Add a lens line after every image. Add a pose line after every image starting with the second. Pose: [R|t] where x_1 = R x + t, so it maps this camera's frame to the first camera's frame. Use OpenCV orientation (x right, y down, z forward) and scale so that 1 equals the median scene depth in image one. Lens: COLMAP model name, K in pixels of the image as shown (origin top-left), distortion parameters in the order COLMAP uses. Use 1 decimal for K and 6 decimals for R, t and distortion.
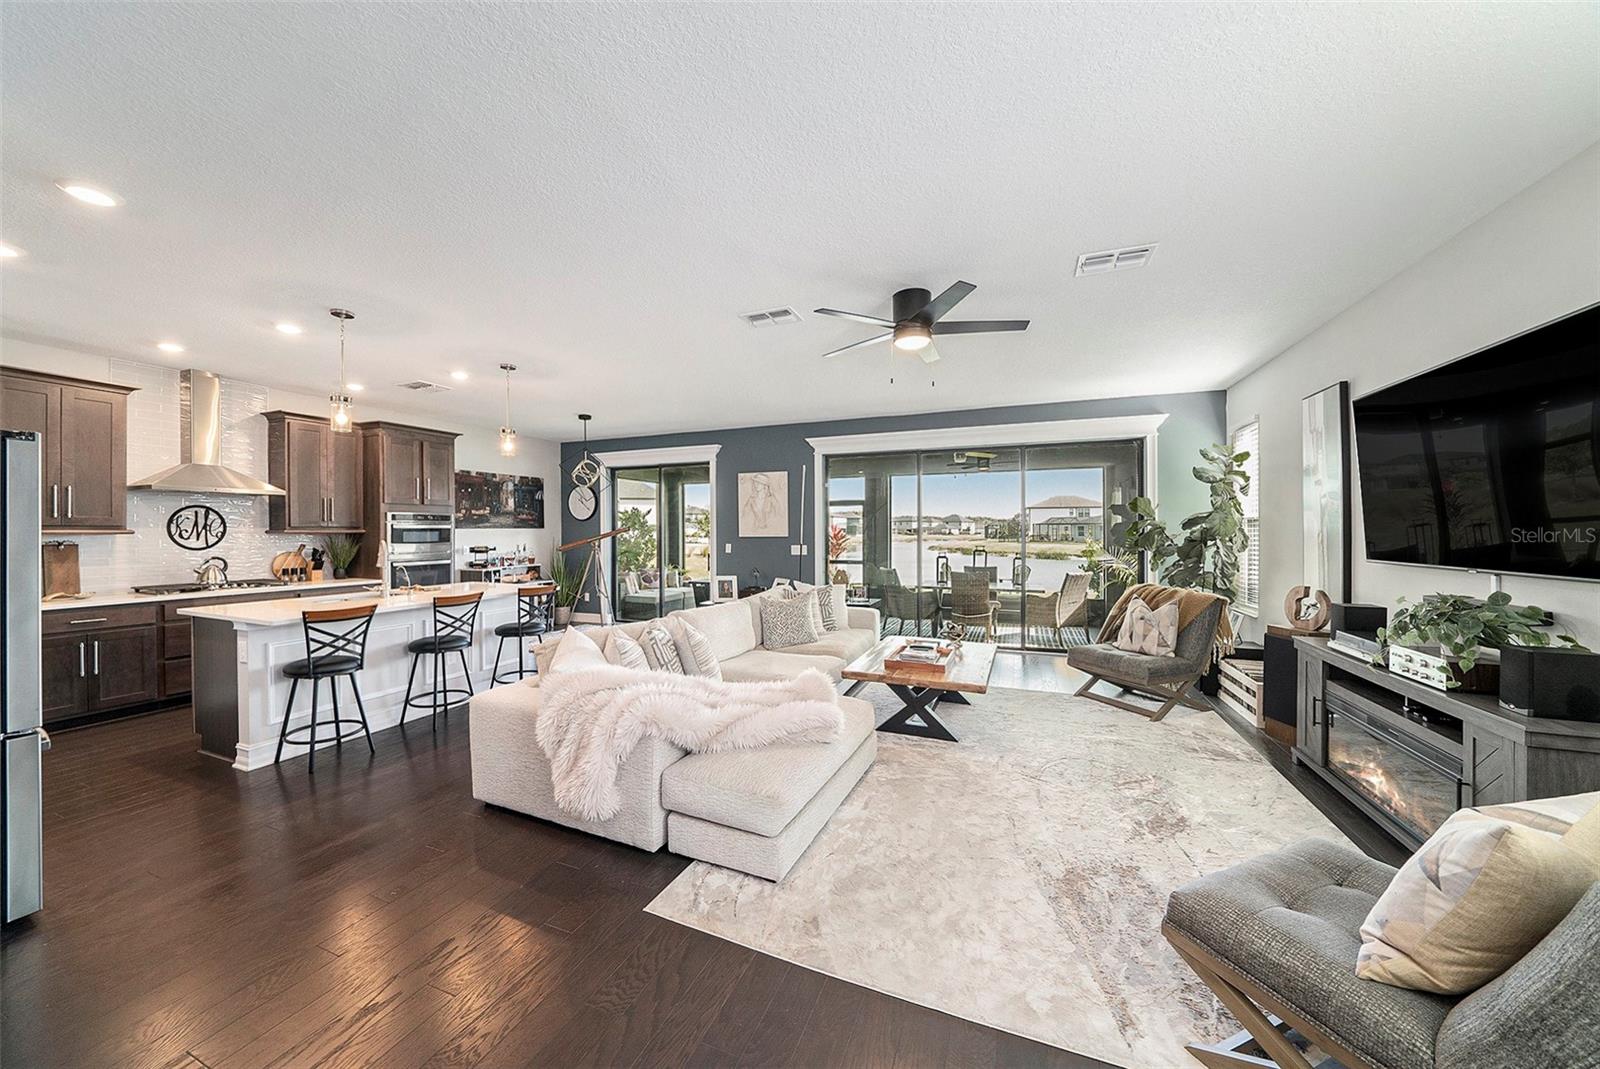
lens RADIAL K [[553.0, 0, 791.9], [0, 553.0, 528.6], [0, 0, 1]] dist [-0.036628, 0.004670]
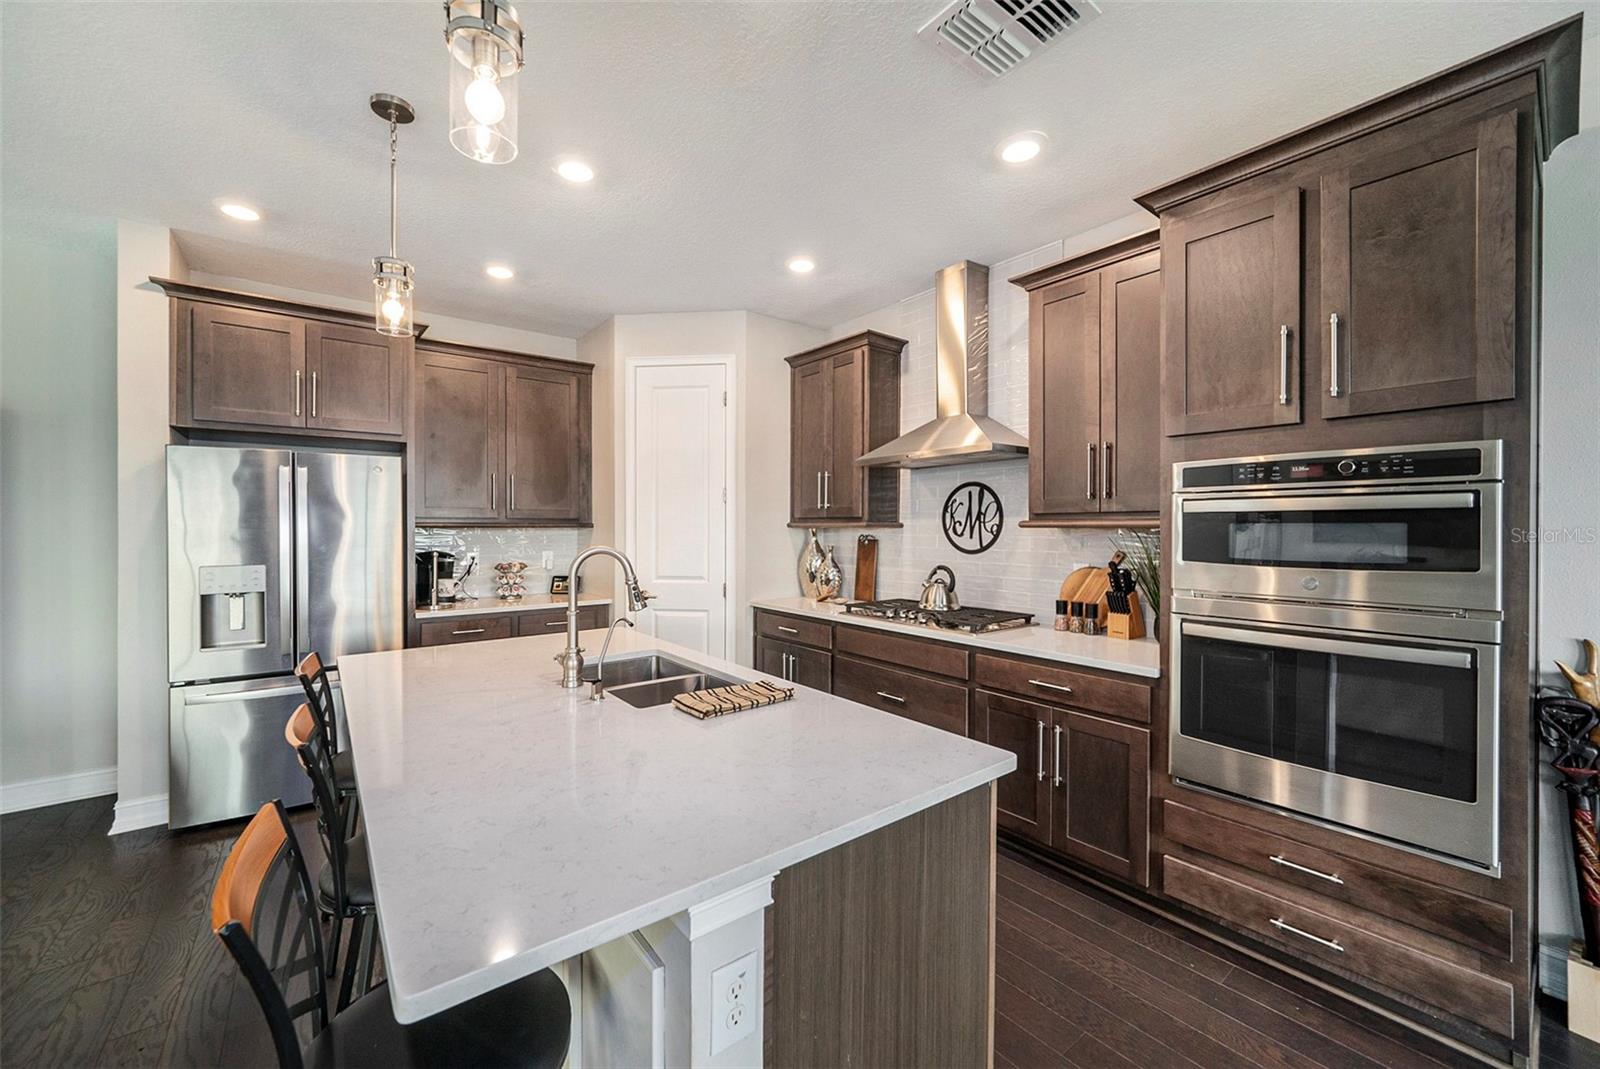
lens RADIAL K [[632.8, 0, 794.1], [0, 632.8, 532.2], [0, 0, 1]] dist [-0.001587, -0.000066]
pose [[-0.509849, 0.009671, -0.860210, -0.303225], [0.005088, 0.999953, 0.008227, 0.006517], [0.860249, -0.000182, -0.509874, 0.995882]]
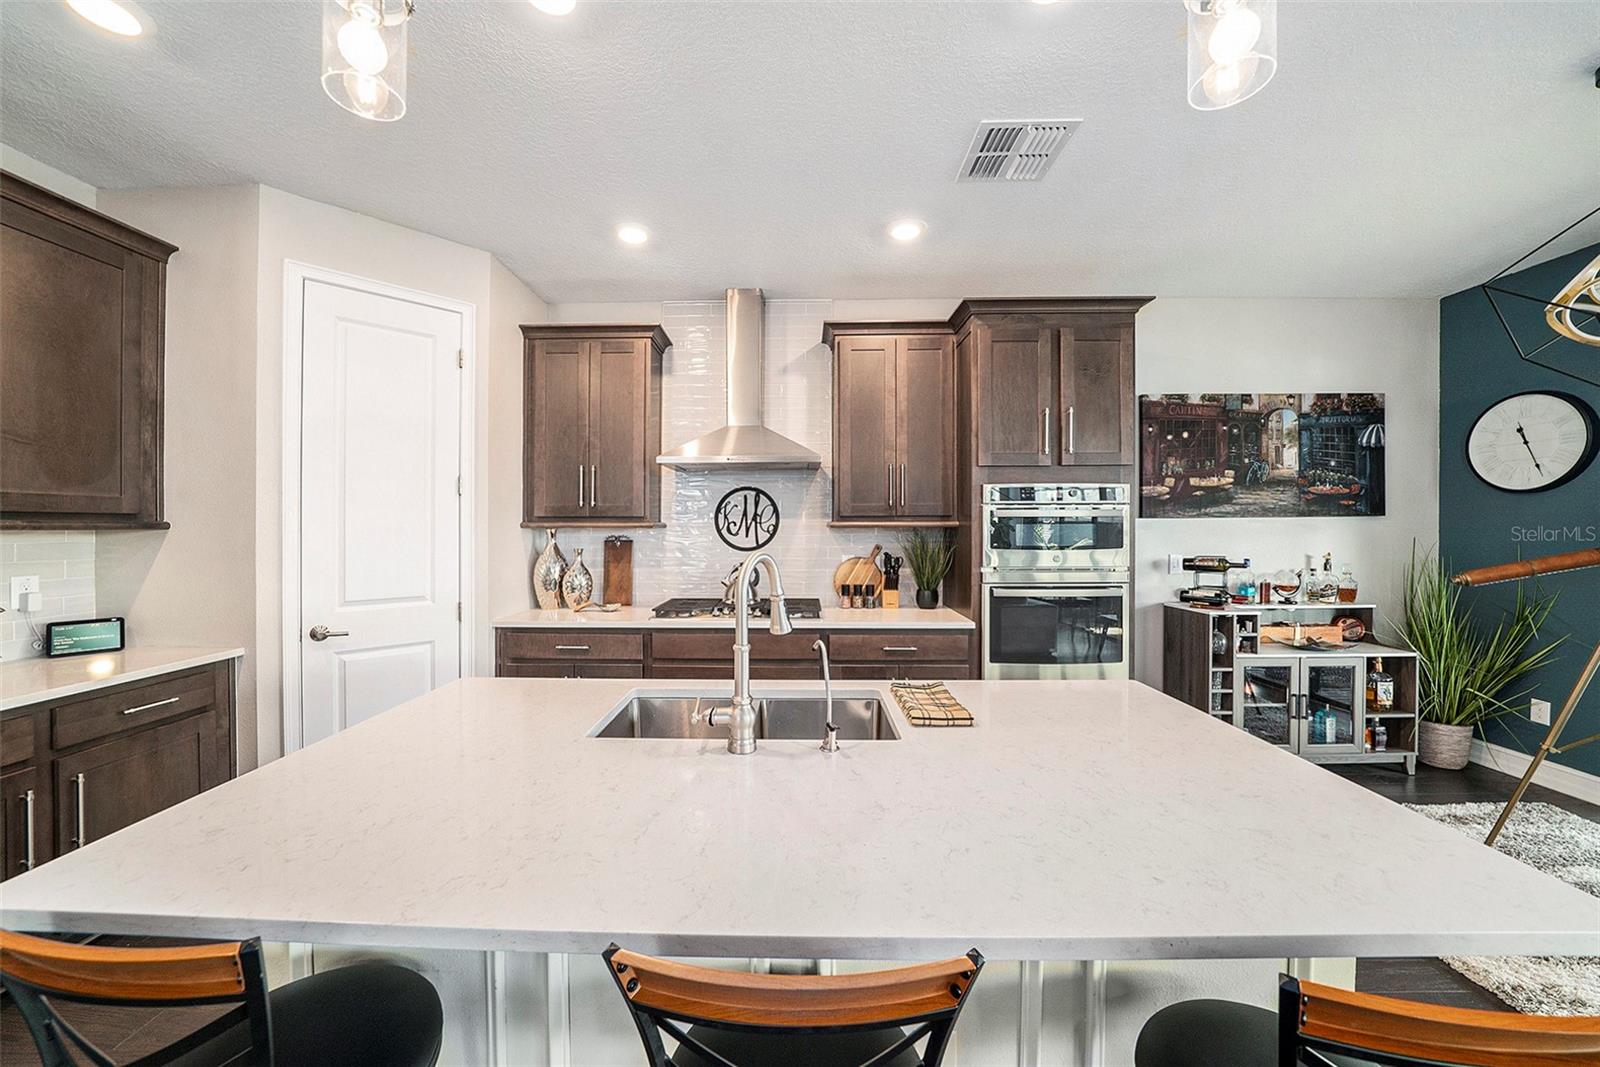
lens RADIAL K [[573.8, 0, 791.9], [0, 573.8, 533.1], [0, 0, 1]] dist [-0.021956, -0.000127]
pose [[0.352043, 0.011861, -0.935909, -0.322676], [0.005610, 0.999875, 0.014782, 0.005011], [0.935967, -0.010454, 0.351932, 0.654208]]
